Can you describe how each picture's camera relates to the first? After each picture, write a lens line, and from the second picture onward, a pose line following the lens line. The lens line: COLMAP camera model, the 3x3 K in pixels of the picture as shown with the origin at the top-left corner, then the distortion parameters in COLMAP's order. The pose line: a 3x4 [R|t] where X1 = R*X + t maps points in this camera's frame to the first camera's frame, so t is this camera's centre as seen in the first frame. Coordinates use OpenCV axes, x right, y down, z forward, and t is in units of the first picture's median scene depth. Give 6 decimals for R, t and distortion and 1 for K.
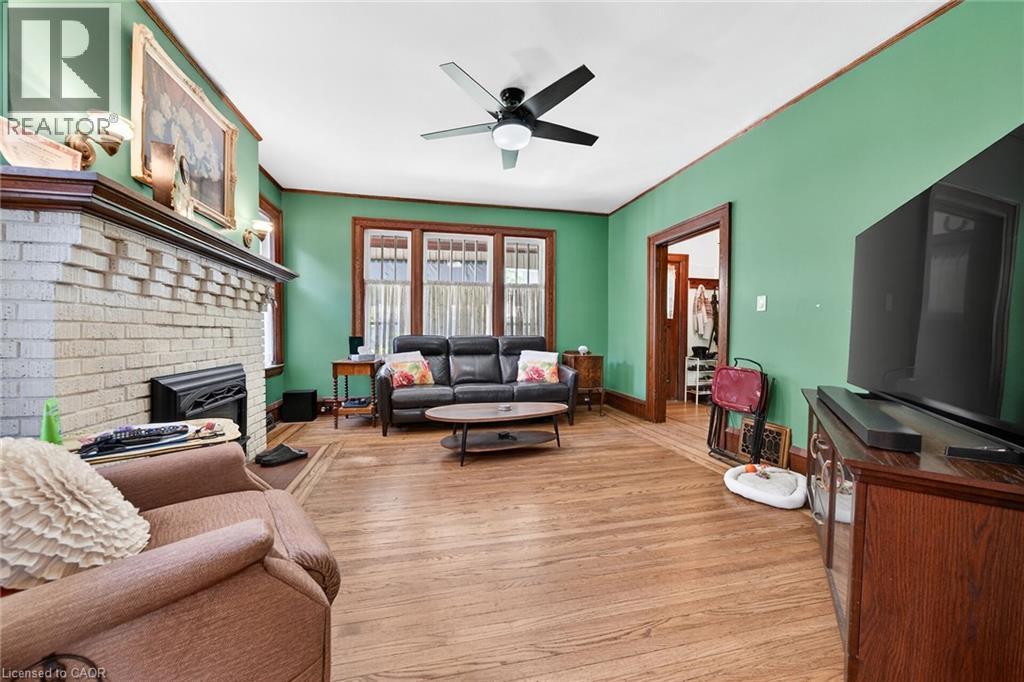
lens RADIAL K [[359.9, 0, 512.9], [0, 359.9, 339.1], [0, 0, 1]] dist [0.001487, 0.000208]
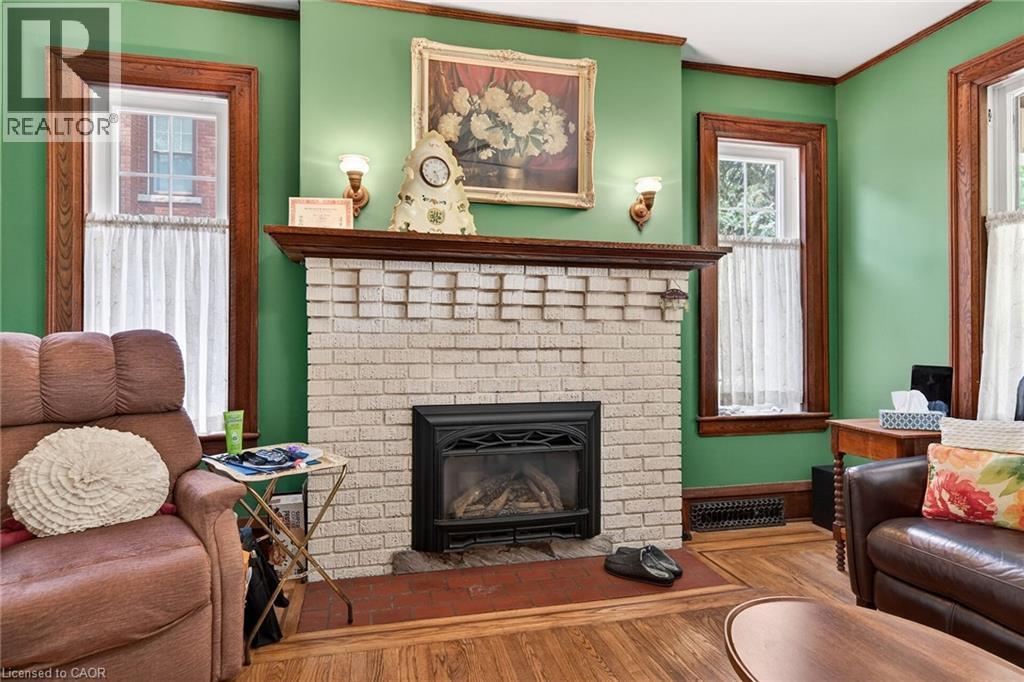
lens RADIAL K [[588.3, 0, 513.8], [0, 588.3, 334.8], [0, 0, 1]] dist [0.049616, -0.063368]
pose [[0.001089, -0.010096, -0.999948, 0.458481], [-0.014961, 0.999837, -0.010111, -0.055674], [0.999887, 0.014971, 0.000938, 1.065950]]
